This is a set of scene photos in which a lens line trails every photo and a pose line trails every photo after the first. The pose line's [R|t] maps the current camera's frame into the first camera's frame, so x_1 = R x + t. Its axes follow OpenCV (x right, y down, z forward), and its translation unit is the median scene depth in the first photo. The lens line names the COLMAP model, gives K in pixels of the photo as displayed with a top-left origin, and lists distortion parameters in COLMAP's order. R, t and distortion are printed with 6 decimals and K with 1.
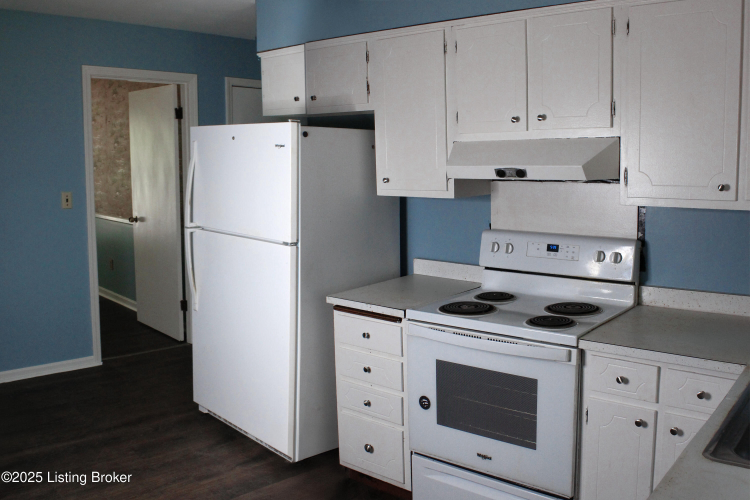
lens RADIAL K [[684.7, 0, 375.0], [0, 684.7, 250.0], [0, 0, 1]] dist [-0.155095, 0.151567]
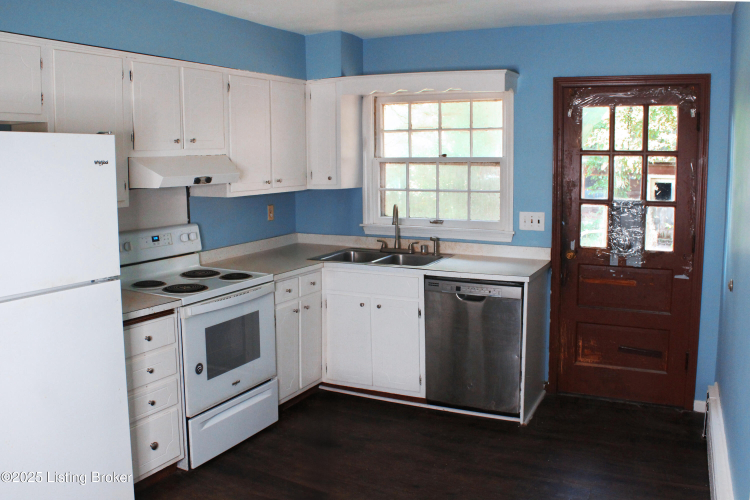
lens RADIAL K [[684.7, 0, 375.0], [0, 684.7, 250.0], [0, 0, 1]] dist [-0.155095, 0.151567]
pose [[-0.213039, -0.116691, 0.970050, -1.200900], [0.145439, 0.977993, 0.149587, -0.126490], [-0.966158, 0.172951, -0.191380, 0.926866]]
